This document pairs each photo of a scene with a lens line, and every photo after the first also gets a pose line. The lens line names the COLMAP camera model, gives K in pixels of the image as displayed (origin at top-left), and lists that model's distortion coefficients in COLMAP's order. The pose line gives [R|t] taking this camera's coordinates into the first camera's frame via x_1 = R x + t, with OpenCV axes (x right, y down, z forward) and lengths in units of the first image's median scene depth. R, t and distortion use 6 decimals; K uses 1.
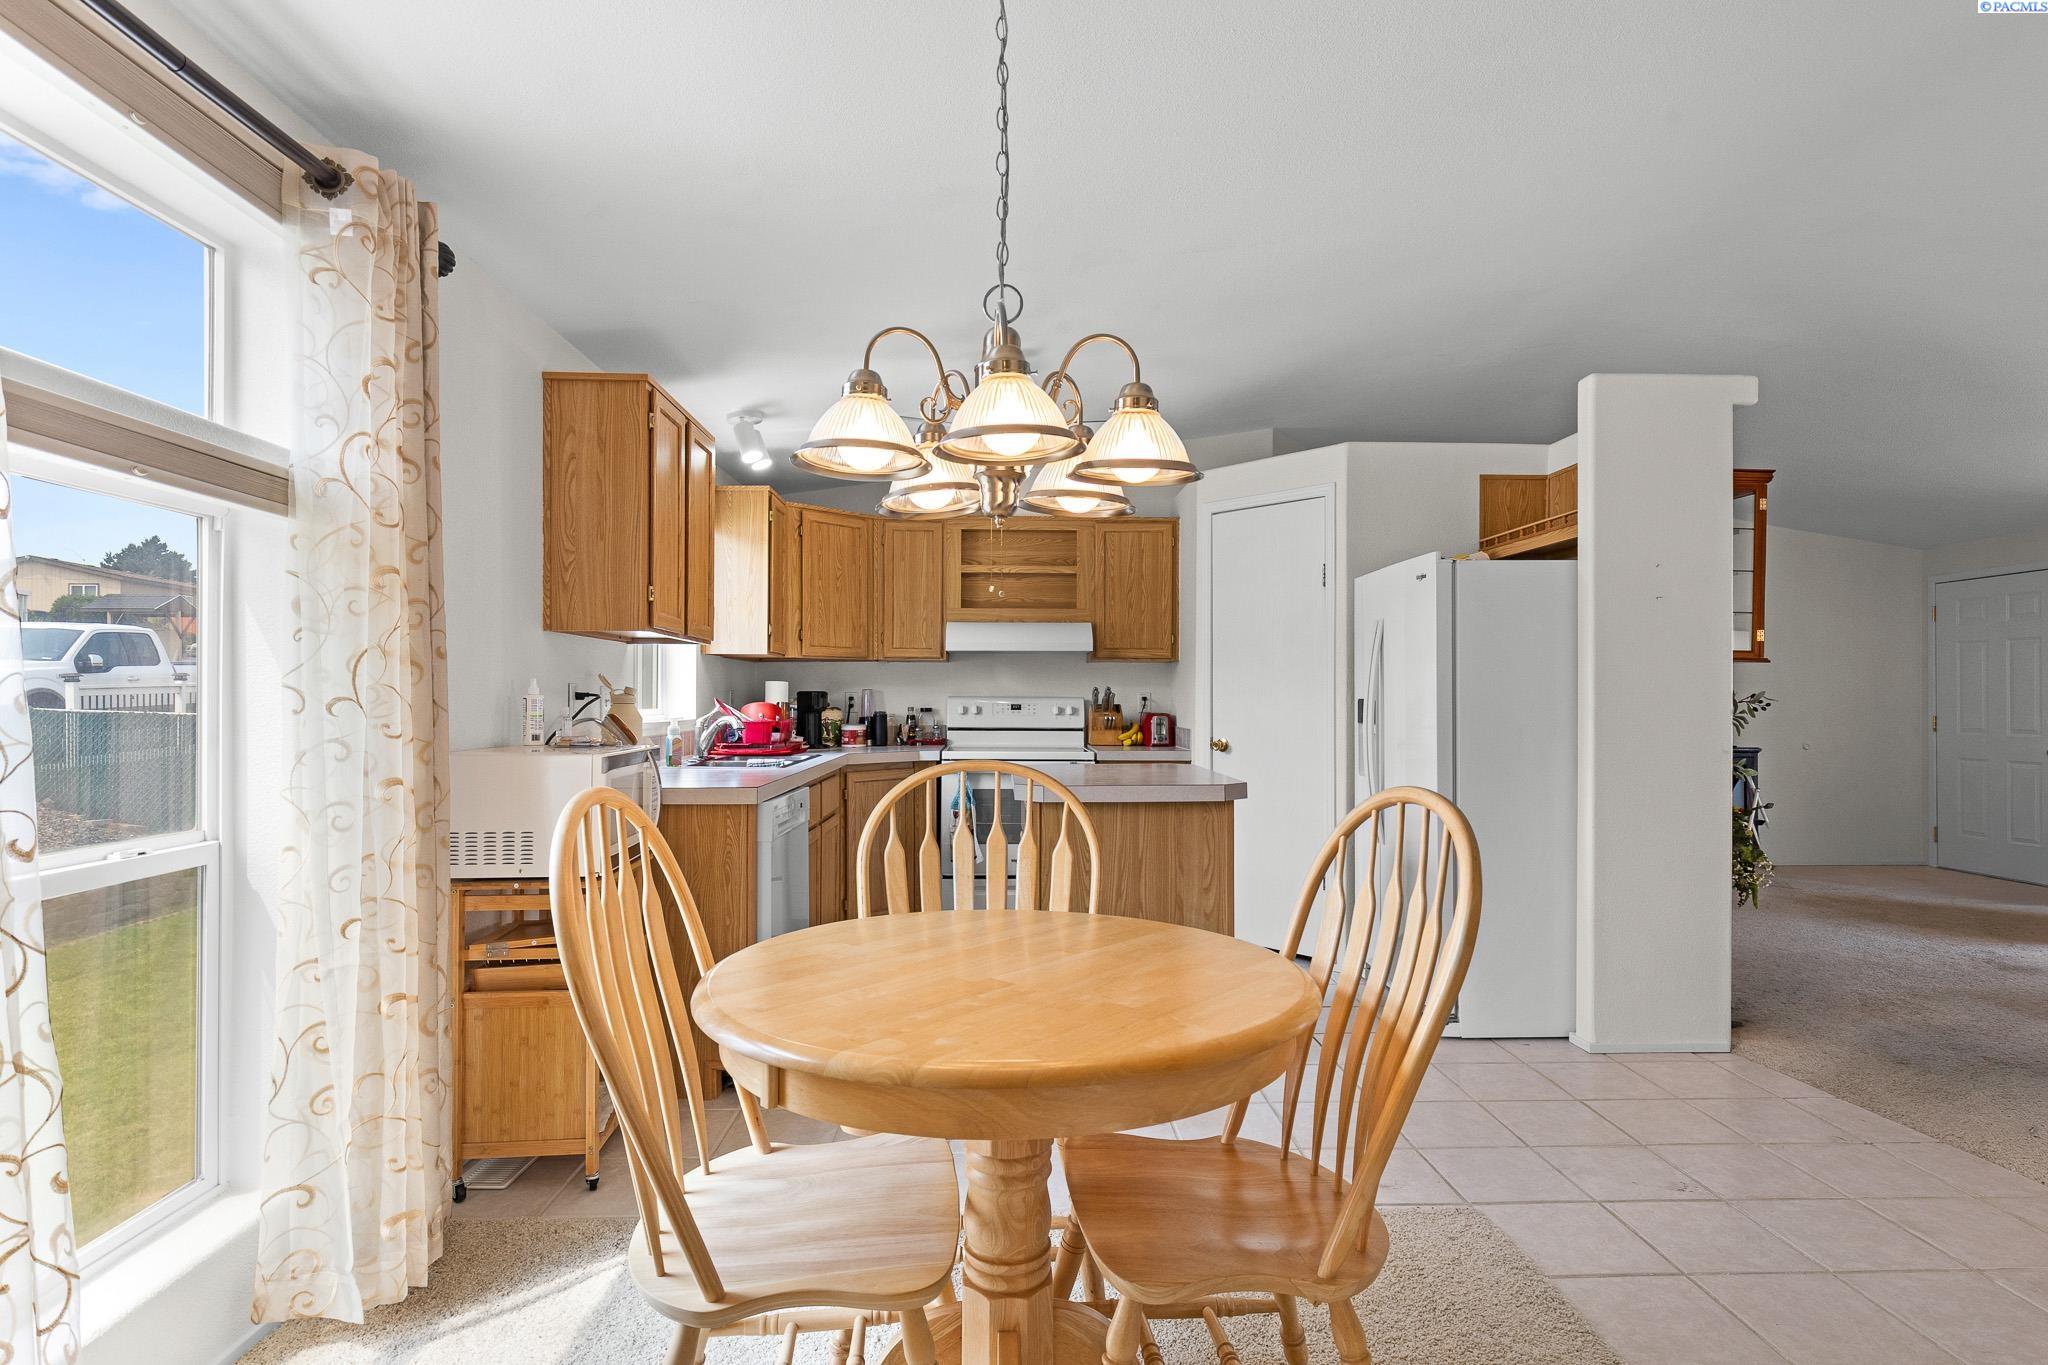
lens RADIAL K [[1018.8, 0, 1016.2], [0, 1018.8, 710.1], [0, 0, 1]] dist [0.001388, 0.000017]
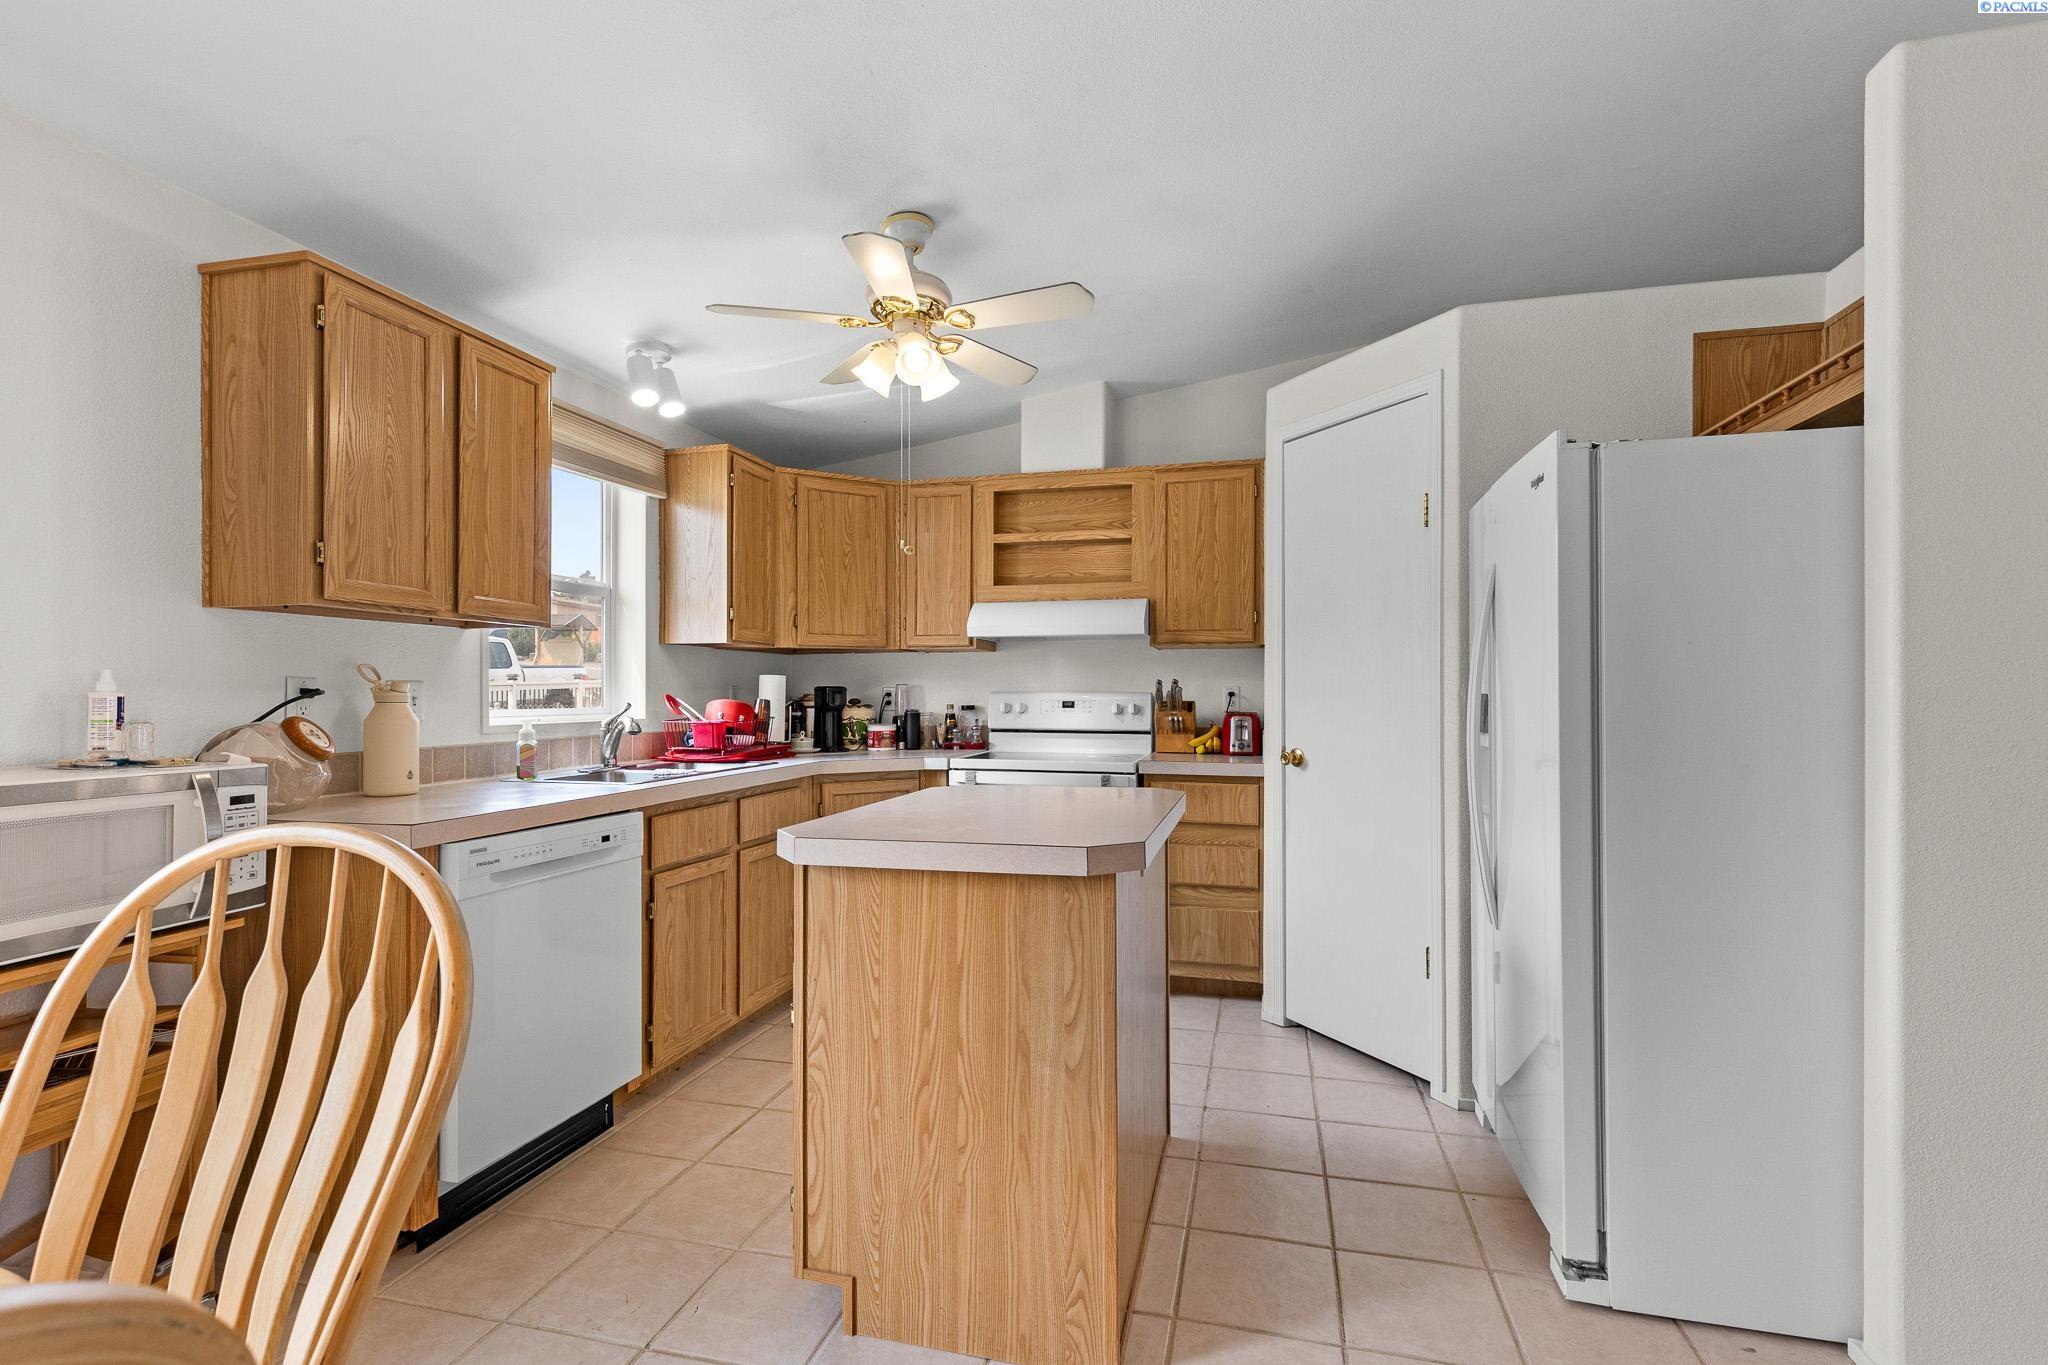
lens RADIAL K [[918.5, 0, 1024.1], [0, 918.5, 703.3], [0, 0, 1]] dist [0.004175, 0.000482]
pose [[0.963126, 0.000069, -0.269051, 0.173764], [-0.000421, 0.999999, -0.001253, -0.003182], [0.269050, 0.001320, 0.963125, 0.284308]]
